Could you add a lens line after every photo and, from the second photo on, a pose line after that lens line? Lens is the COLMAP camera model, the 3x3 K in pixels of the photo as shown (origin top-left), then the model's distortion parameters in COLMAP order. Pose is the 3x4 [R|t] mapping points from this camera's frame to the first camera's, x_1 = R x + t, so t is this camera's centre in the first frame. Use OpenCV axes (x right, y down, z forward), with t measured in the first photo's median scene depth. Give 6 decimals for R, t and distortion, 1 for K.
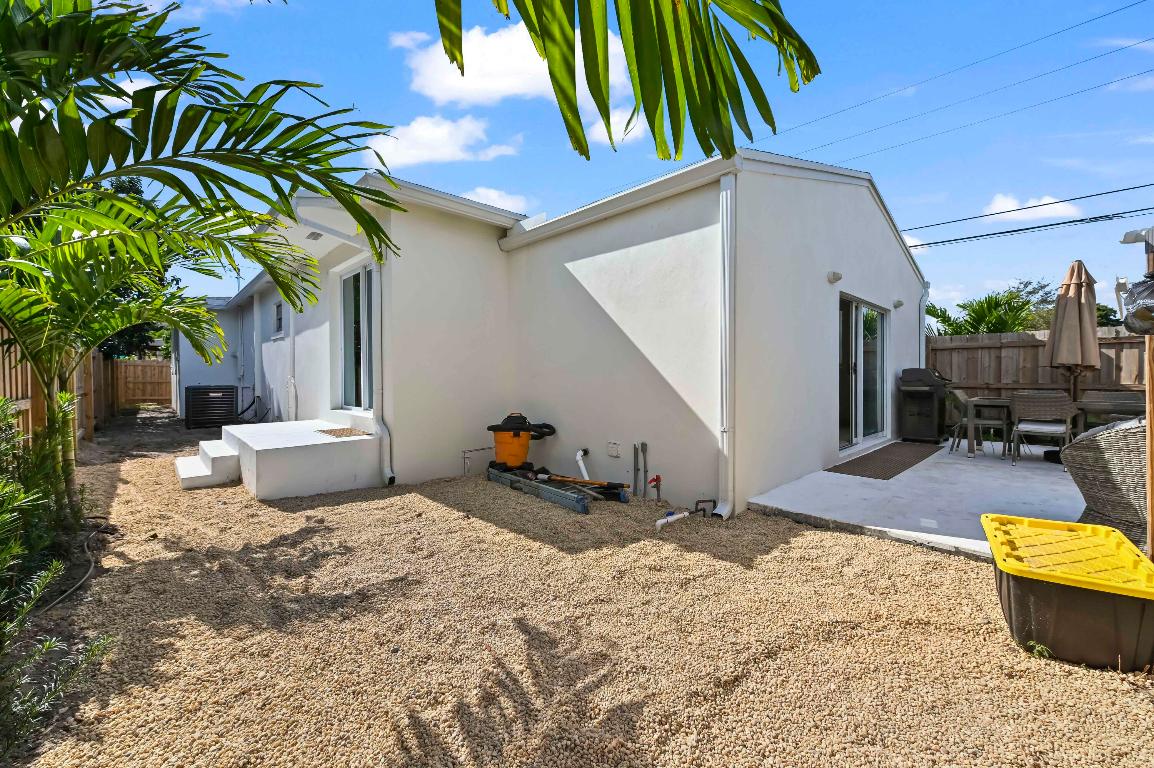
lens RADIAL K [[464.9, 0, 577.7], [0, 464.9, 382.6], [0, 0, 1]] dist [0.003769, 0.000429]
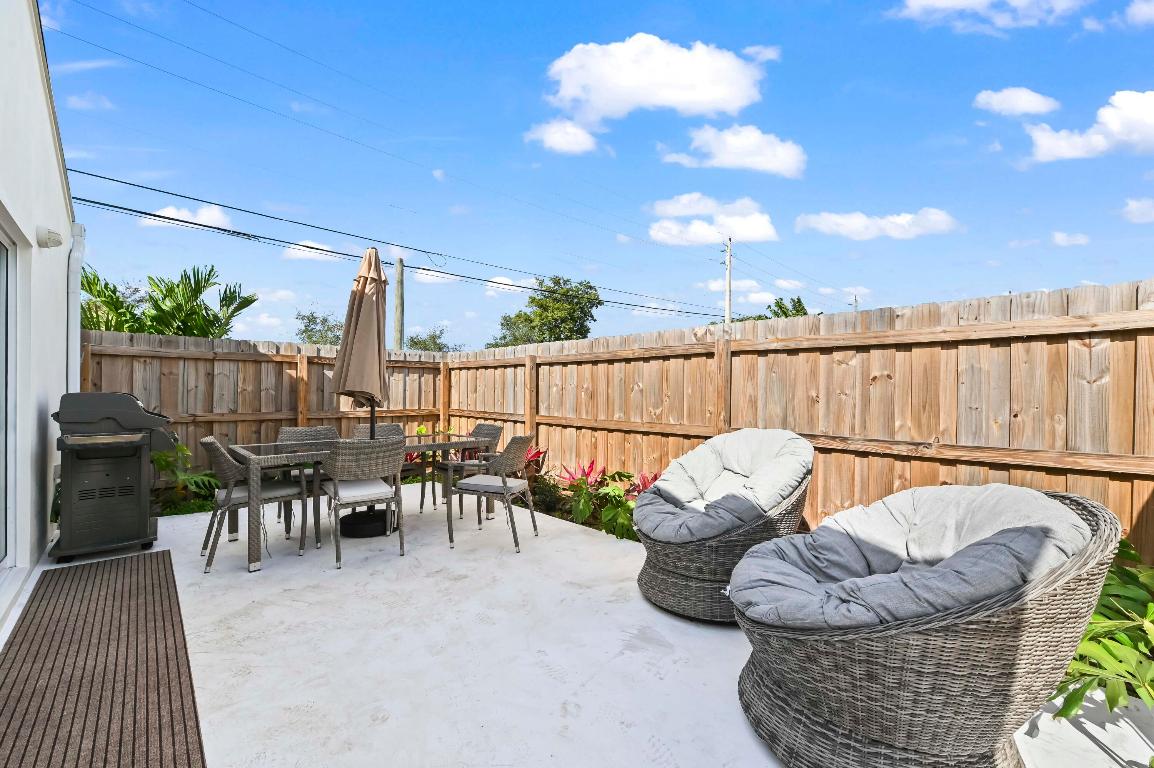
lens RADIAL K [[464.9, 0, 578.6], [0, 464.9, 383.5], [0, 0, 1]] dist [0.003769, 0.000429]
pose [[0.019978, 0.026917, 0.999438, 0.250062], [0.004673, 0.999624, -0.027015, -0.021114], [-0.999789, 0.005210, 0.019845, 0.461207]]
